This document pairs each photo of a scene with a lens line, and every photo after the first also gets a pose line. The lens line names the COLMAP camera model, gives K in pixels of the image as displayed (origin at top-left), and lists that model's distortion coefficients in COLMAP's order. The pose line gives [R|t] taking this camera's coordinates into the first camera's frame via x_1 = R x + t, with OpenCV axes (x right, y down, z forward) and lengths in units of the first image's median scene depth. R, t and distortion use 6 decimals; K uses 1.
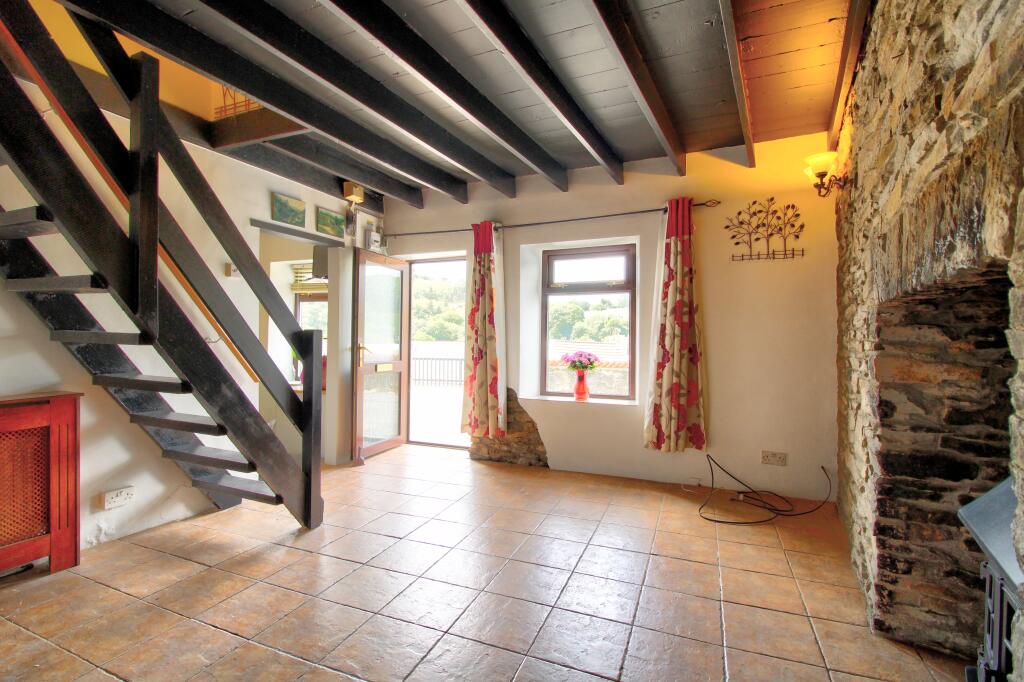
lens RADIAL K [[473.9, 0, 507.5], [0, 473.9, 335.6], [0, 0, 1]] dist [-0.011259, -0.007867]
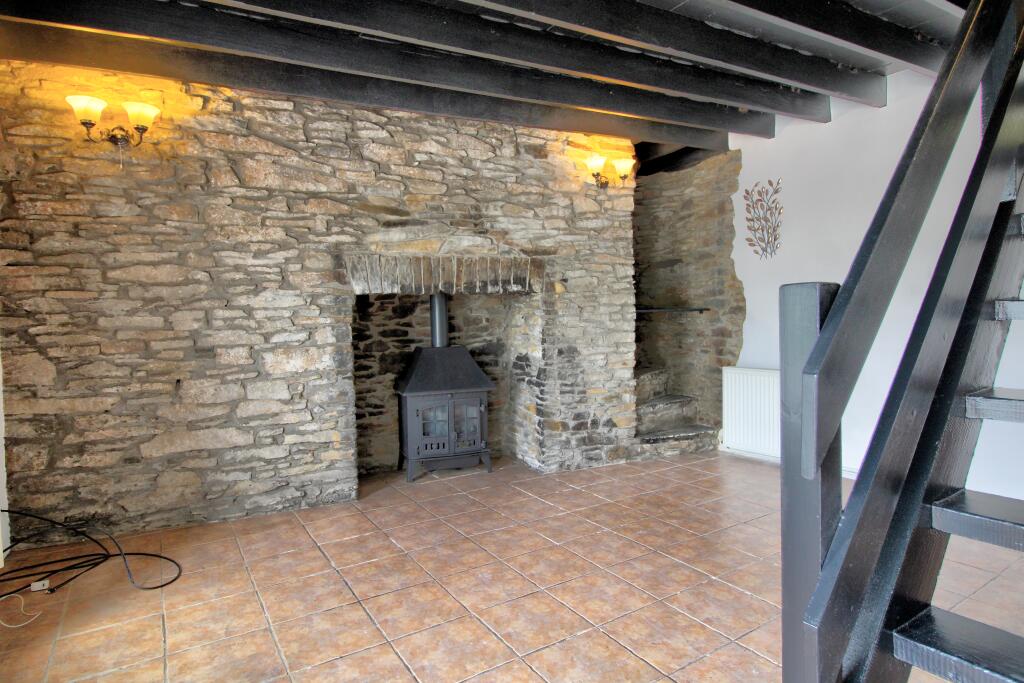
lens RADIAL K [[563.1, 0, 507.1], [0, 563.1, 334.2], [0, 0, 1]] dist [0.002683, -0.012121]
pose [[-0.820808, -0.010475, 0.571108, -0.366588], [0.014353, 0.999138, 0.038954, 0.002405], [-0.571024, 0.040171, -0.819950, 1.147622]]
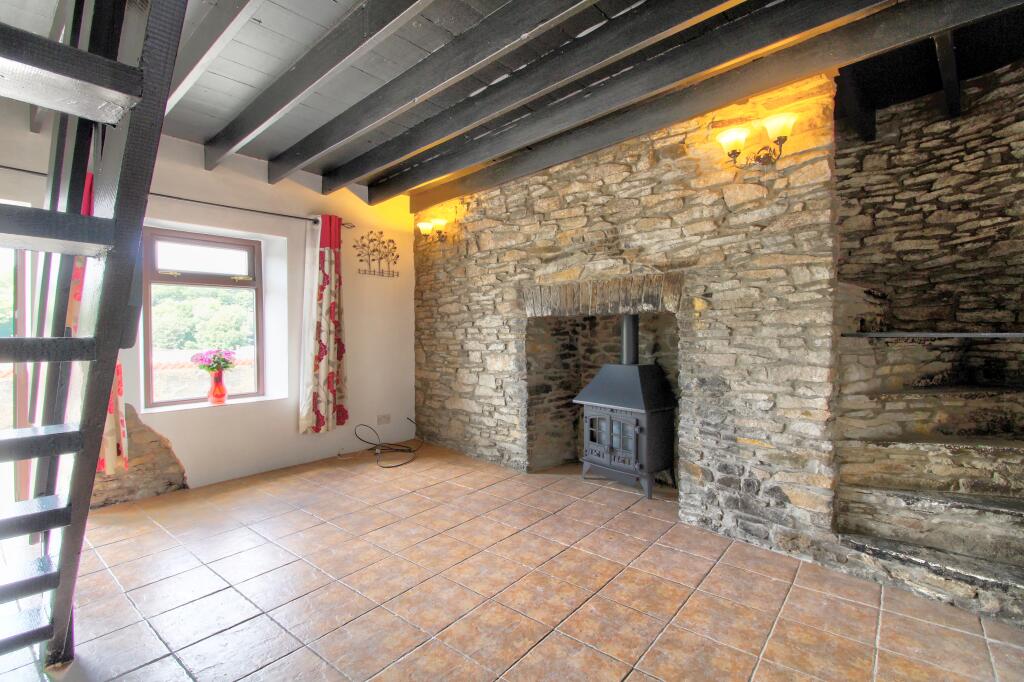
lens RADIAL K [[473.9, 0, 511.7], [0, 473.9, 334.0], [0, 0, 1]] dist [-0.011259, -0.007867]
pose [[0.276295, -0.011410, 0.961005, -0.646061], [0.003470, 0.999935, 0.010875, -0.005953], [-0.961067, 0.000330, 0.276316, 0.241103]]
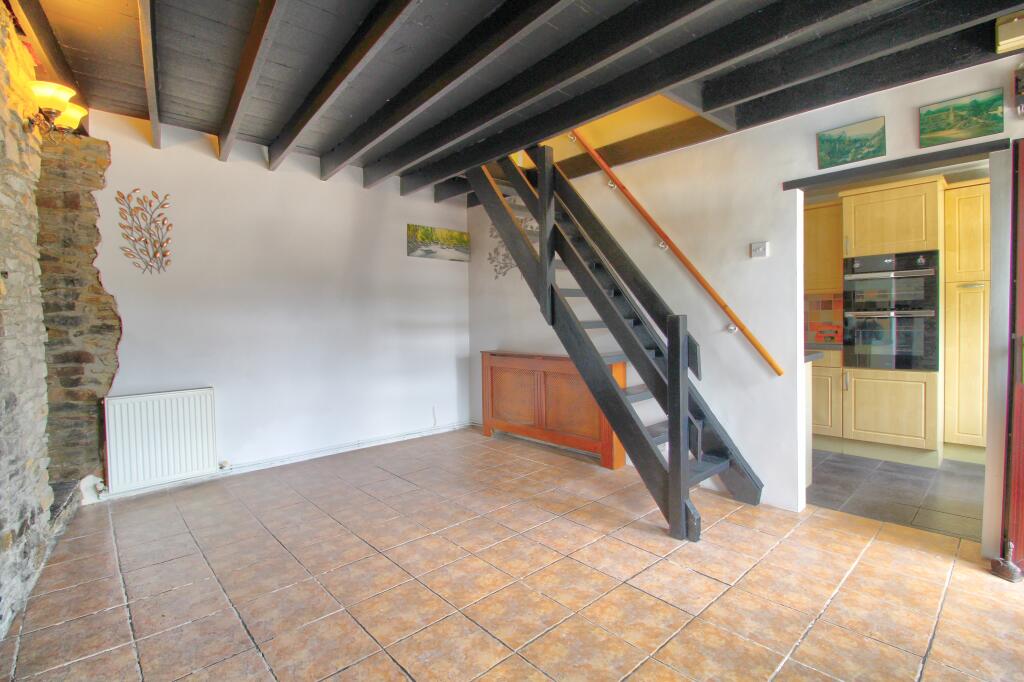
lens RADIAL K [[473.9, 0, 506.5], [0, 473.9, 334.7], [0, 0, 1]] dist [-0.011259, -0.007867]
pose [[-0.422724, 0.026723, -0.905864, 0.422037], [0.009011, 0.999640, 0.025285, -0.000298], [0.906214, 0.002525, -0.422813, 0.873529]]
